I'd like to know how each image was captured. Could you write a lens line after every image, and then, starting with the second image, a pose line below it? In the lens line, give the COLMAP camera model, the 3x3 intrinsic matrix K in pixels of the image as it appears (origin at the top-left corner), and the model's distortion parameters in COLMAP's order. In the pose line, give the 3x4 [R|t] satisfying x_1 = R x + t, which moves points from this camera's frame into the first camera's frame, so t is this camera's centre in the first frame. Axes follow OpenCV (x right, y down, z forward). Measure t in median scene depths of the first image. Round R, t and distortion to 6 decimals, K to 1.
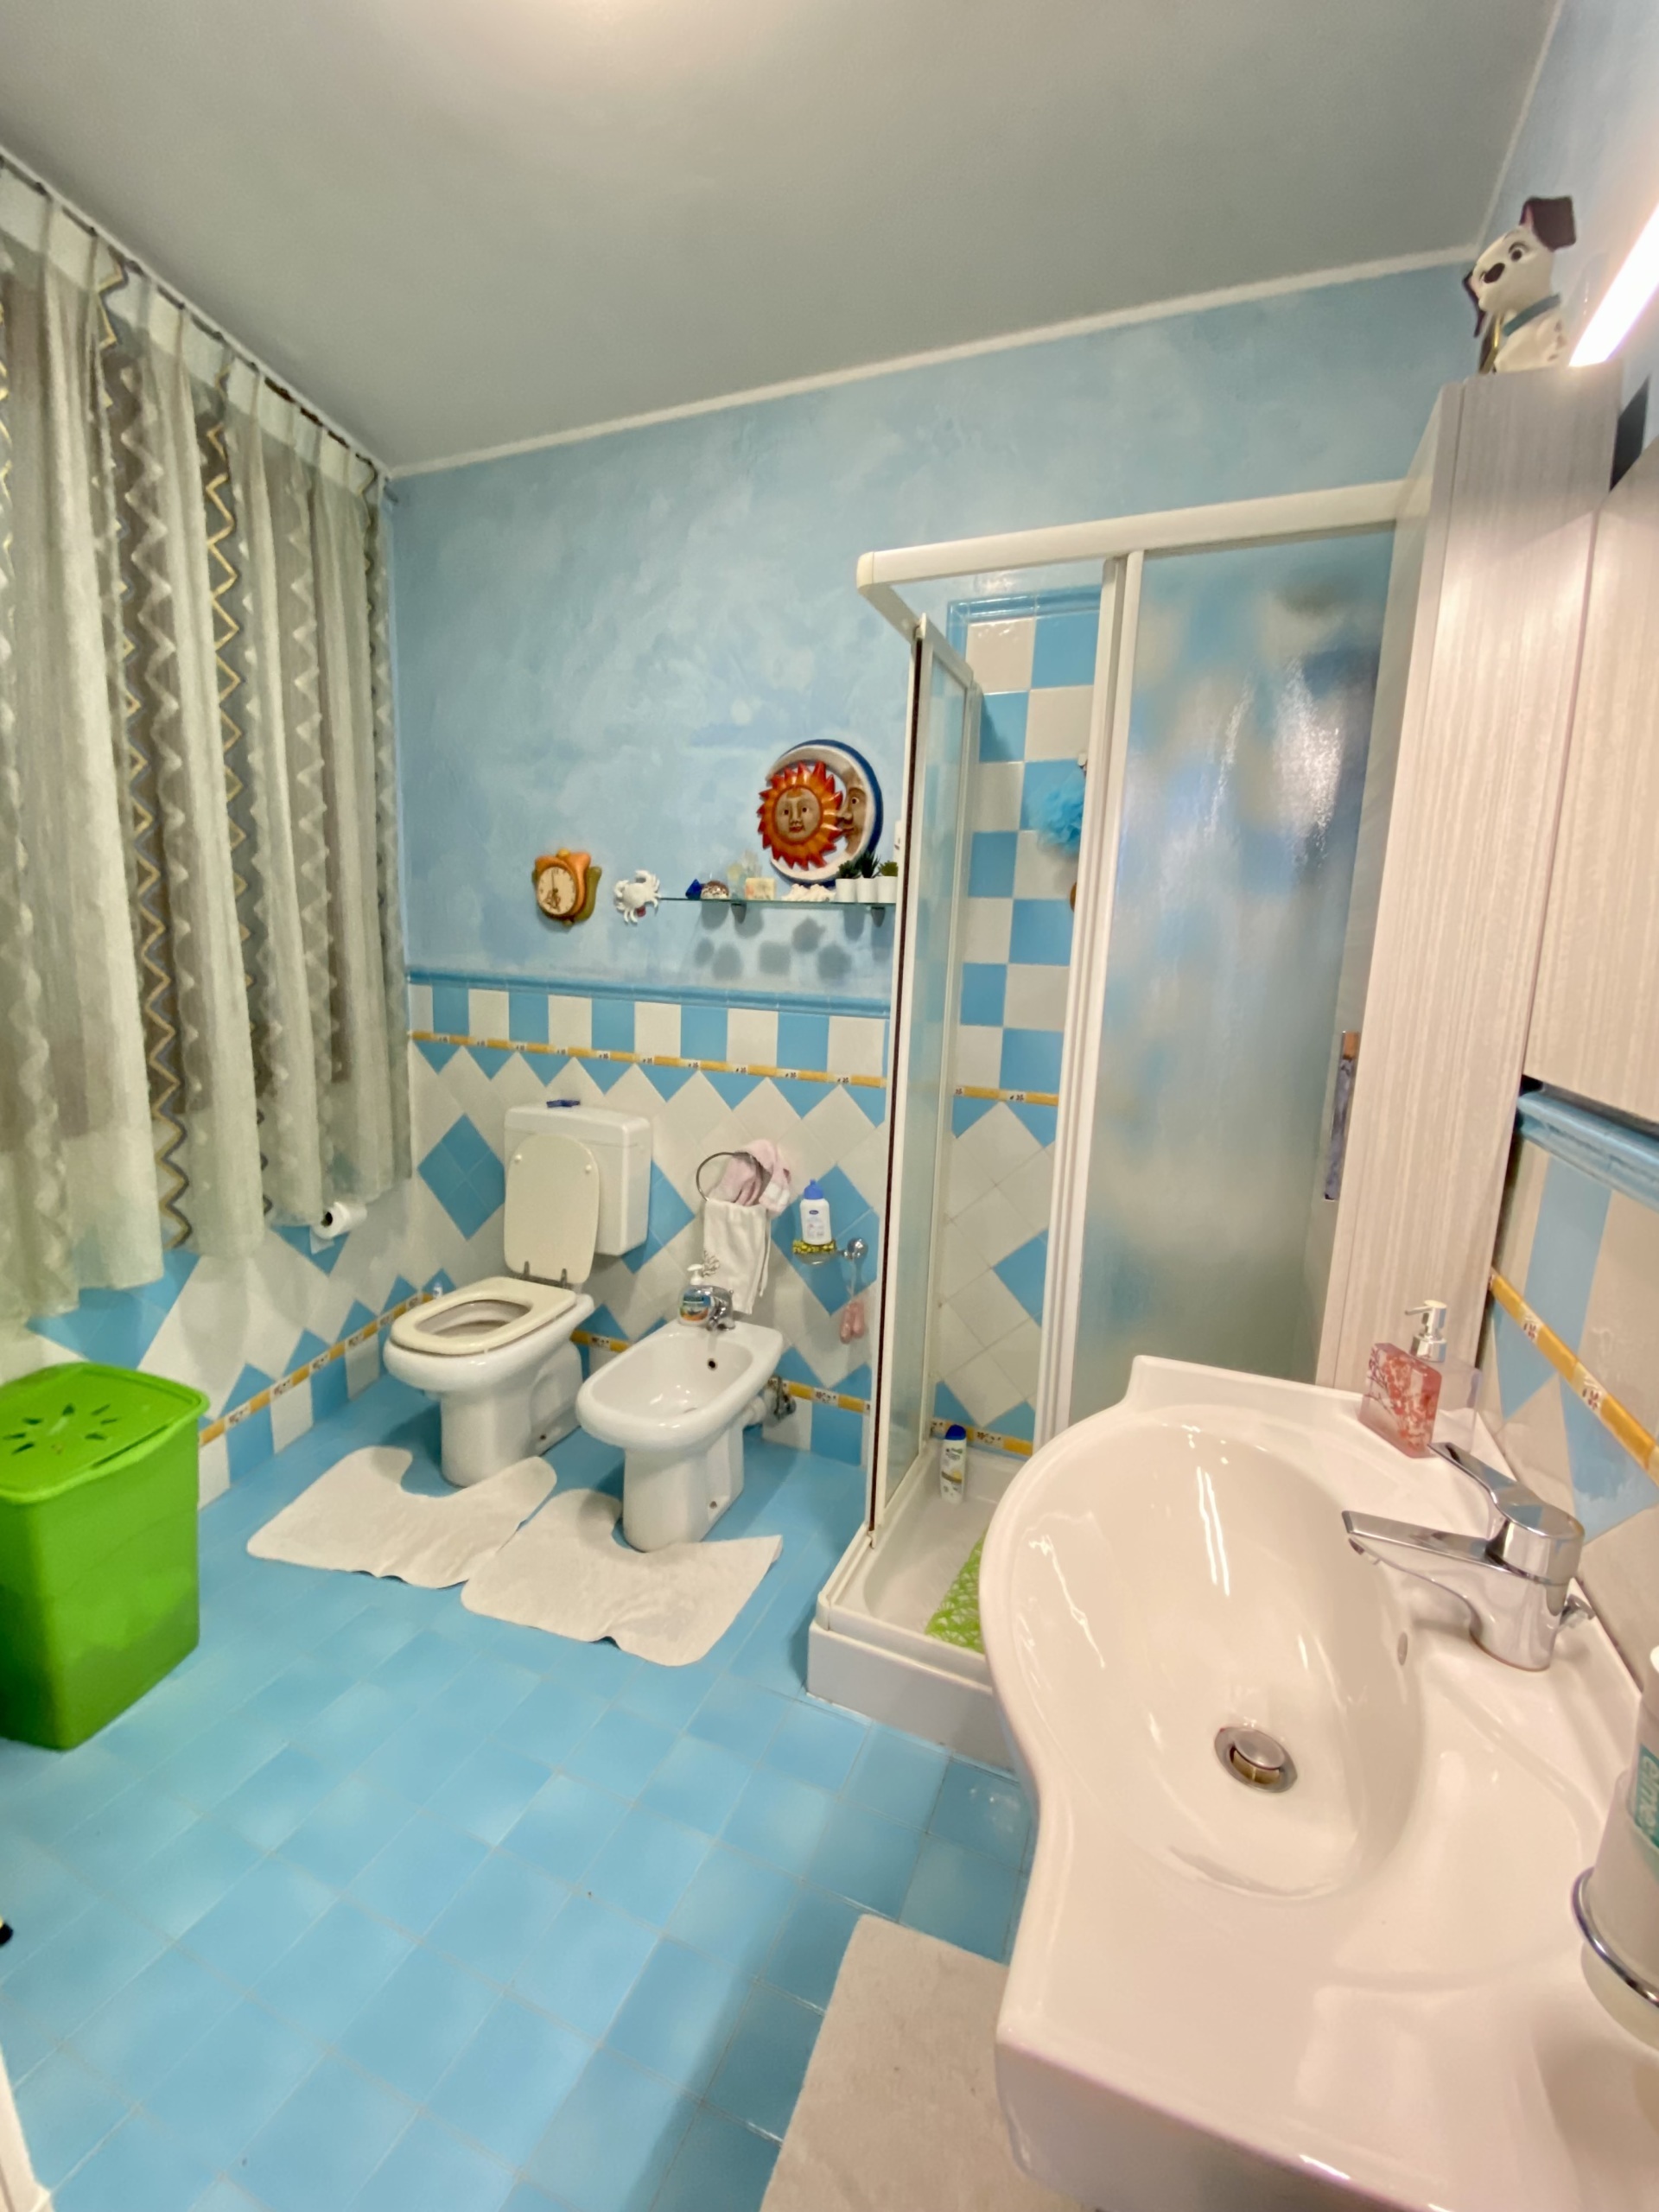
lens RADIAL K [[894.8, 0, 799.0], [0, 894.8, 1107.0], [0, 0, 1]] dist [0.030039, -0.027947]
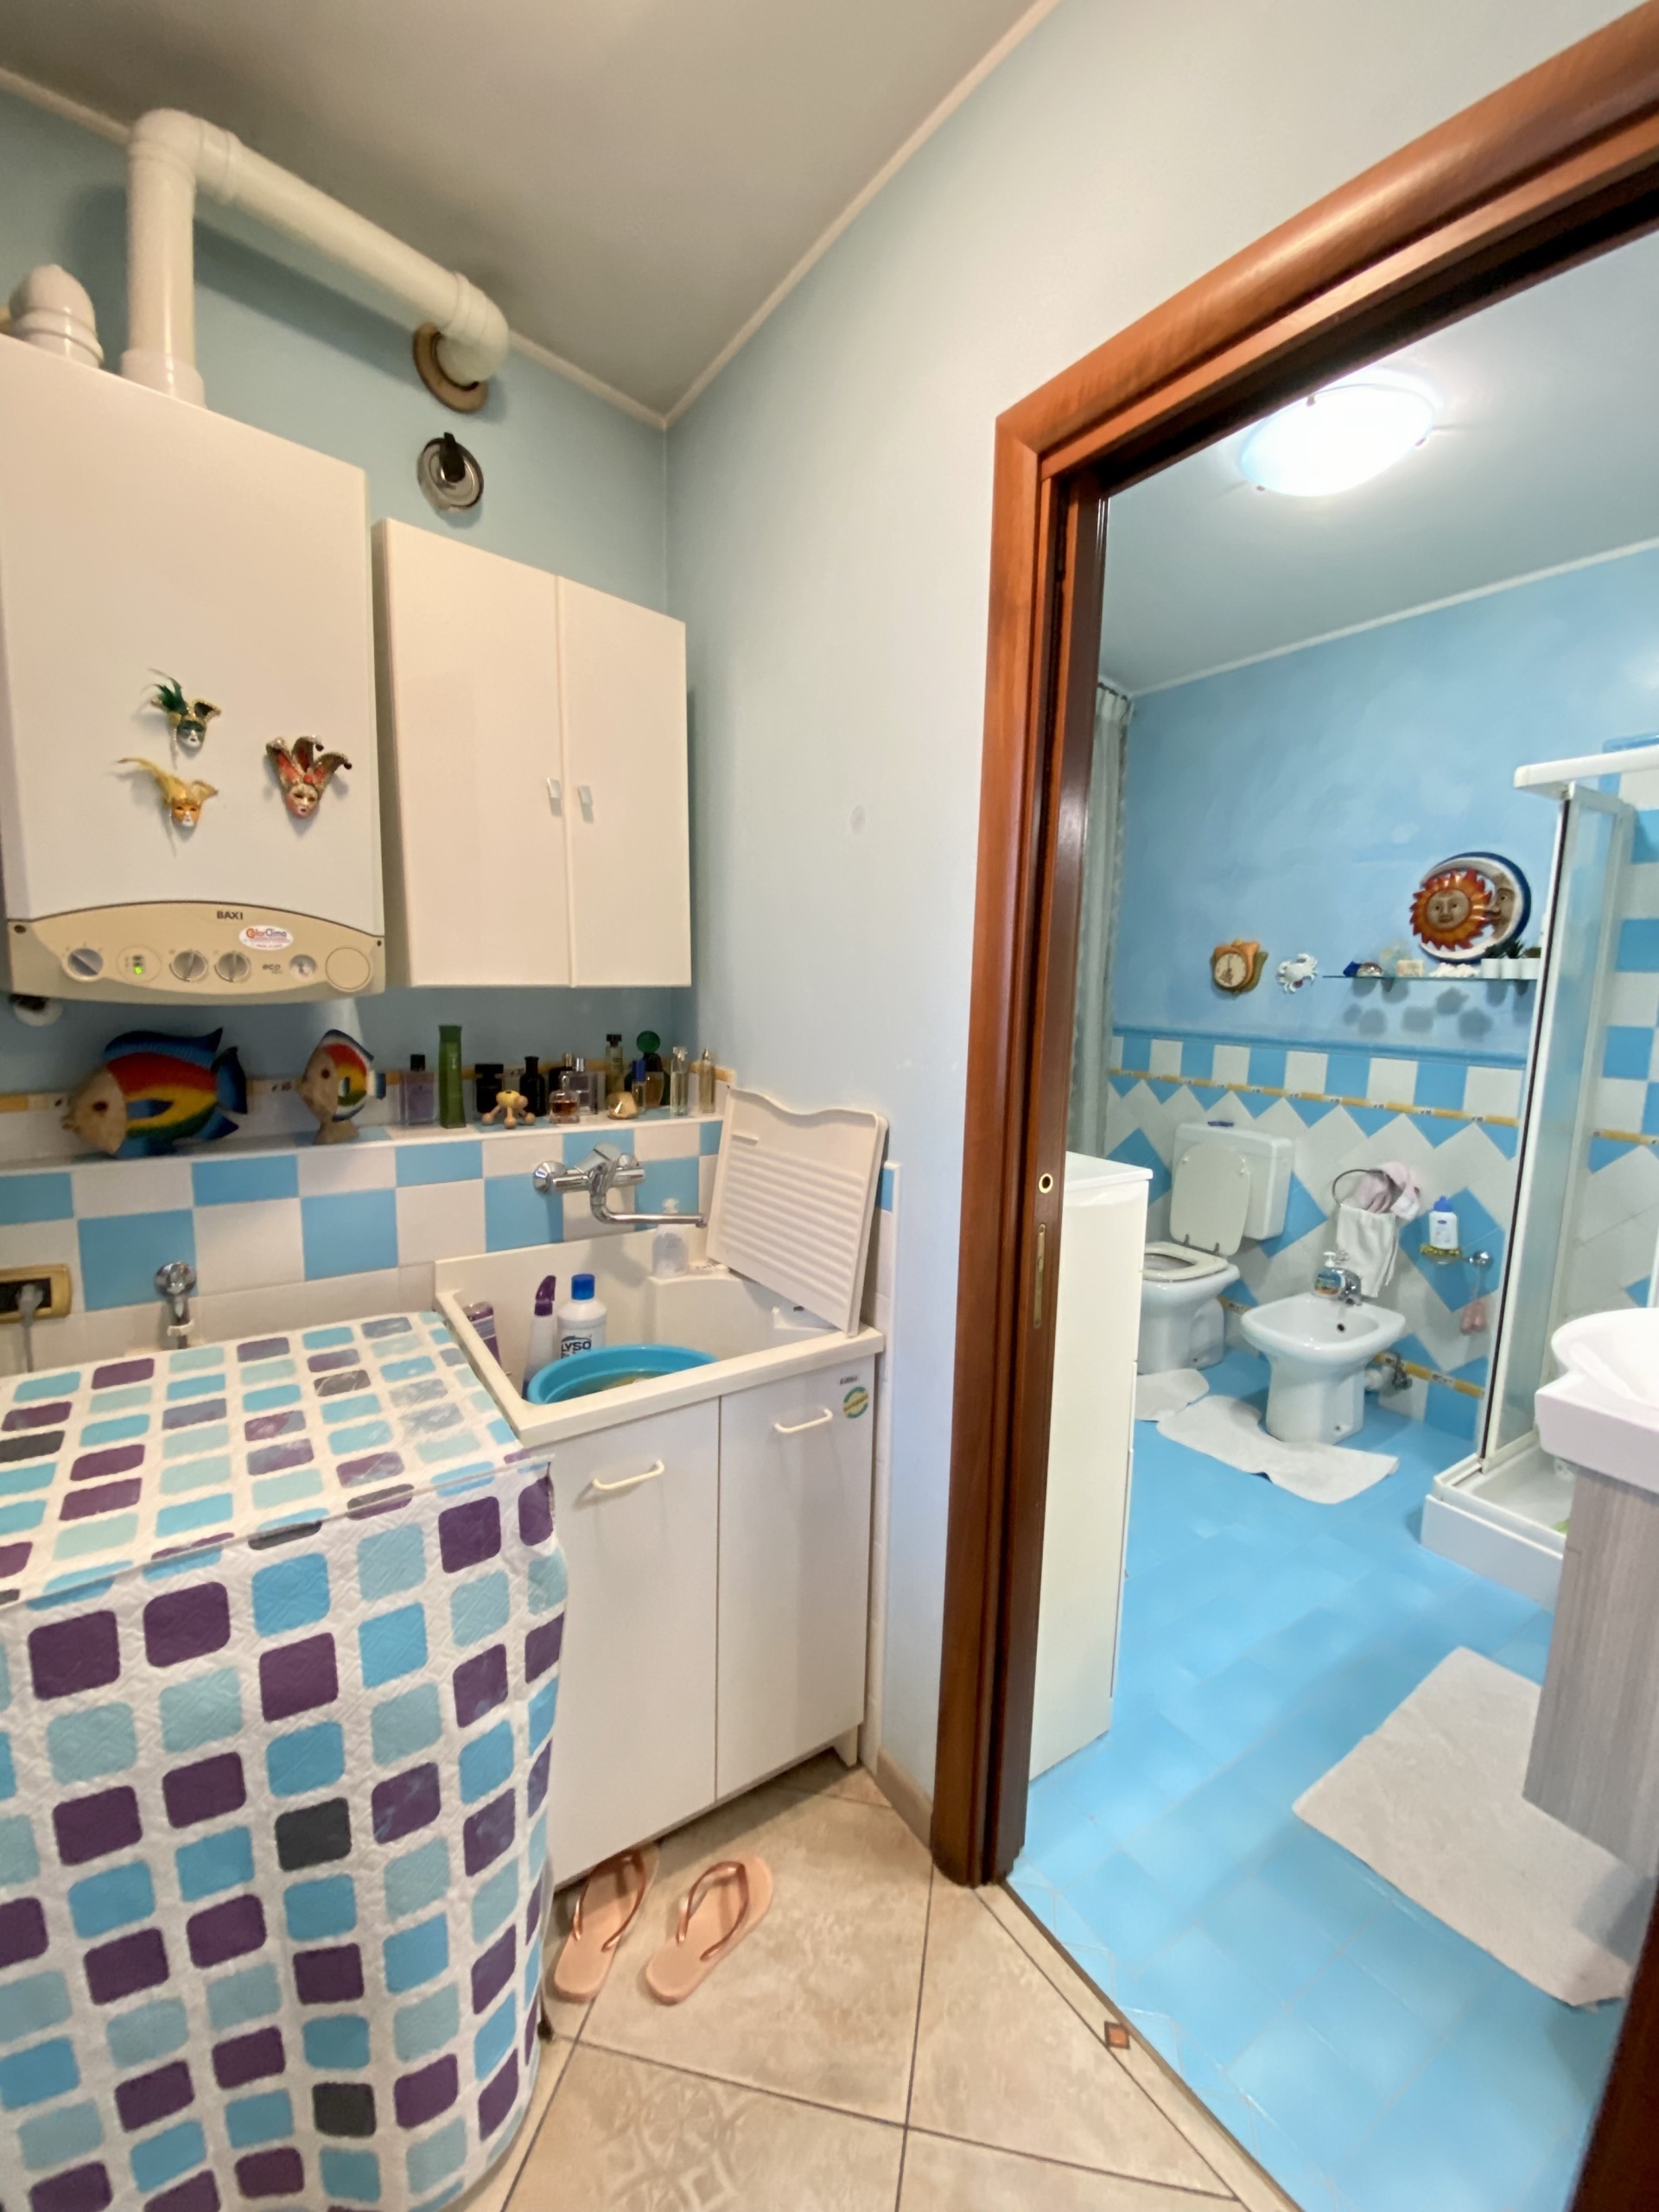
lens RADIAL K [[899.3, 0, 829.5], [0, 899.3, 1106.0], [0, 0, 1]] dist [0.026120, -0.026101]
pose [[0.843311, 0.057100, -0.534384, -0.037741], [-0.083130, 0.996232, -0.024737, 0.057191], [0.530958, 0.065284, 0.844880, -0.518961]]
